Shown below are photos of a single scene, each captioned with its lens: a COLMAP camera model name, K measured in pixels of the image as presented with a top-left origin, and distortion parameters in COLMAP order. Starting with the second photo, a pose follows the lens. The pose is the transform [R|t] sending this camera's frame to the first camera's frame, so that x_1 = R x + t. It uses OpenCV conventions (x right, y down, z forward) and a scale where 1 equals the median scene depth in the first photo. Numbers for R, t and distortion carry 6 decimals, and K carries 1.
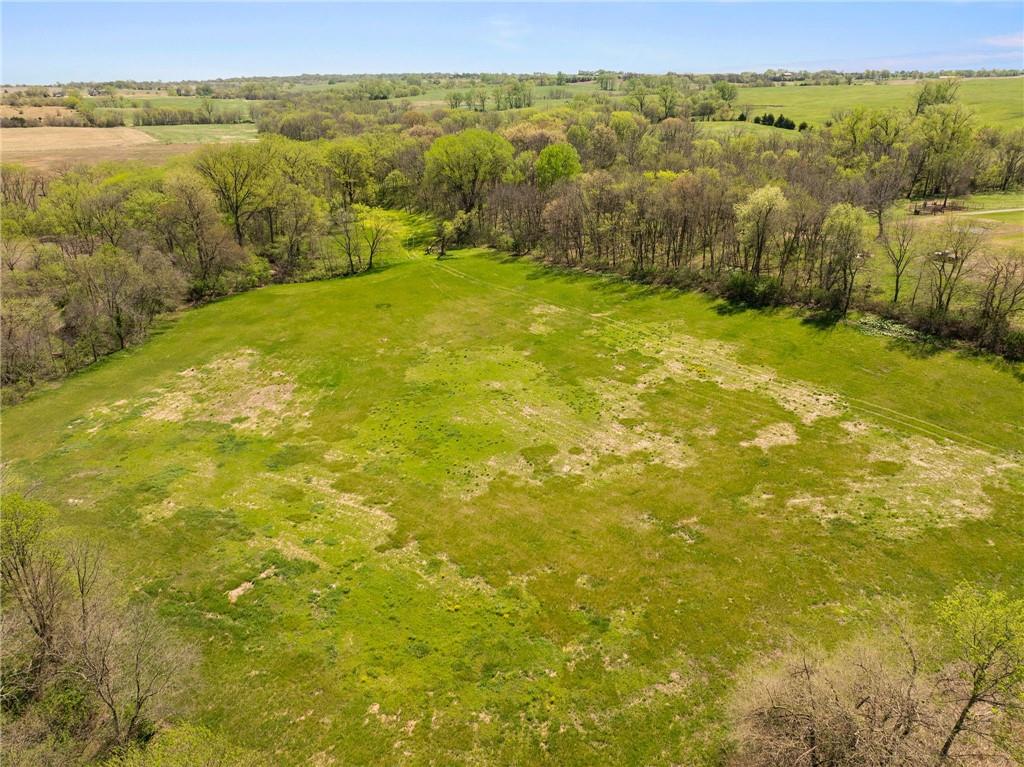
lens RADIAL K [[717.4, 0, 512.0], [0, 717.4, 383.5], [0, 0, 1]] dist [-0.027133, -0.000310]
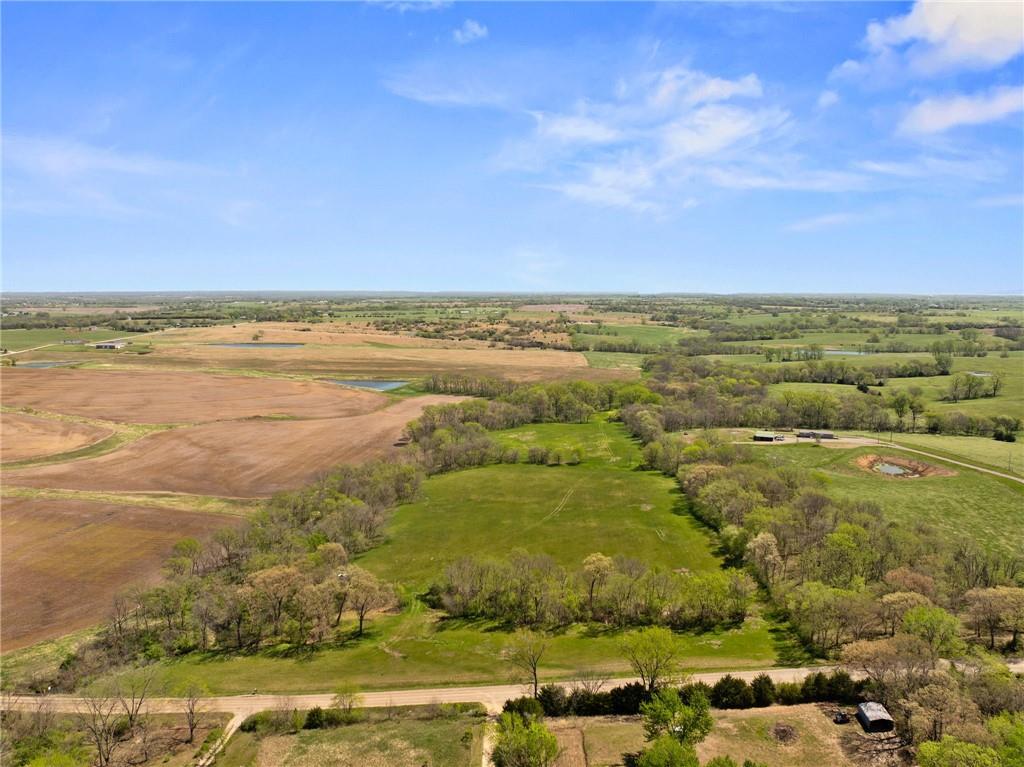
lens RADIAL K [[717.4, 0, 512.0], [0, 717.4, 383.5], [0, 0, 1]] dist [-0.027133, -0.000310]
pose [[0.789507, 0.096519, -0.606104, 0.423525], [-0.256031, 0.949318, -0.182329, 0.100606], [0.557787, 0.299131, 0.774205, -0.509183]]
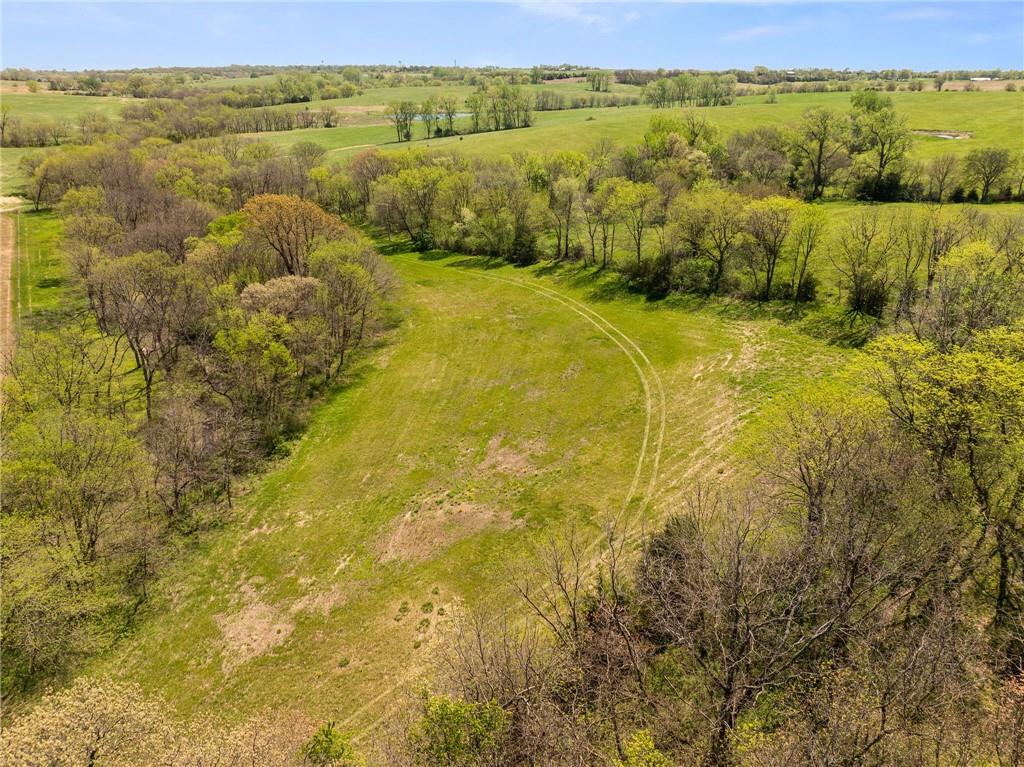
lens RADIAL K [[717.4, 0, 512.0], [0, 717.4, 383.5], [0, 0, 1]] dist [-0.027133, -0.000310]
pose [[0.997595, -0.014990, 0.067678, -0.032653], [0.014455, 0.999860, 0.008385, -0.172256], [-0.067794, -0.007386, 0.997672, 0.390875]]
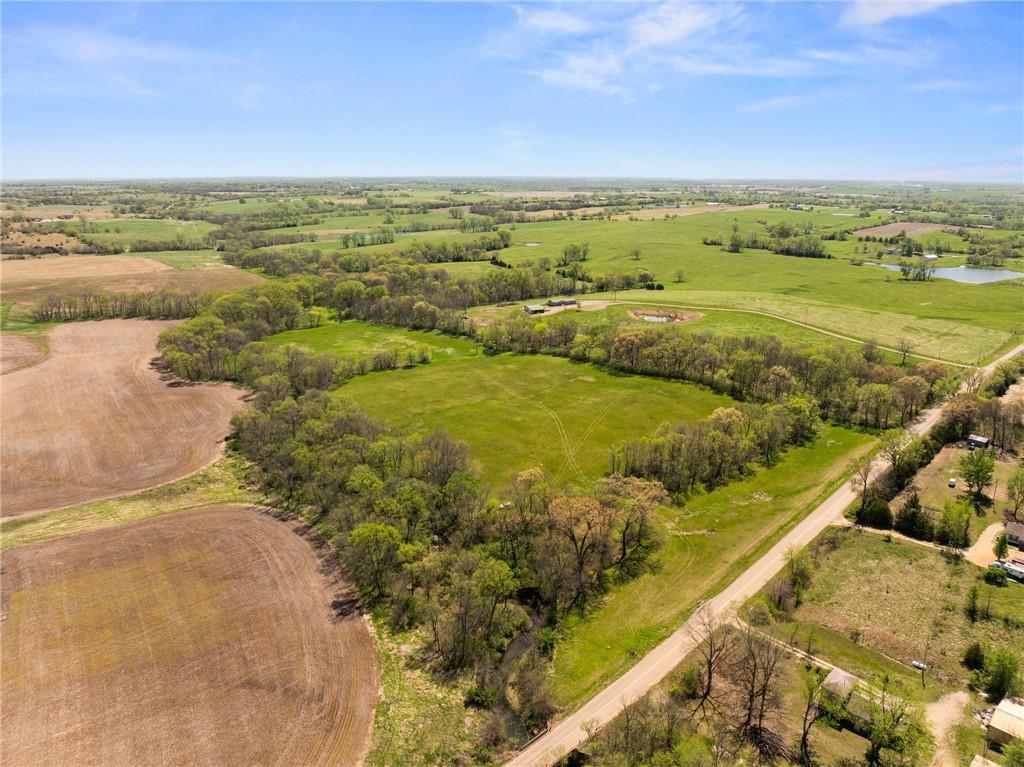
lens RADIAL K [[717.4, 0, 512.0], [0, 717.4, 383.5], [0, 0, 1]] dist [-0.027133, -0.000310]
pose [[0.989377, -0.025887, 0.143047, 0.052164], [0.043223, 0.991899, -0.119446, 0.137598], [-0.138796, 0.124360, 0.982482, -0.595646]]
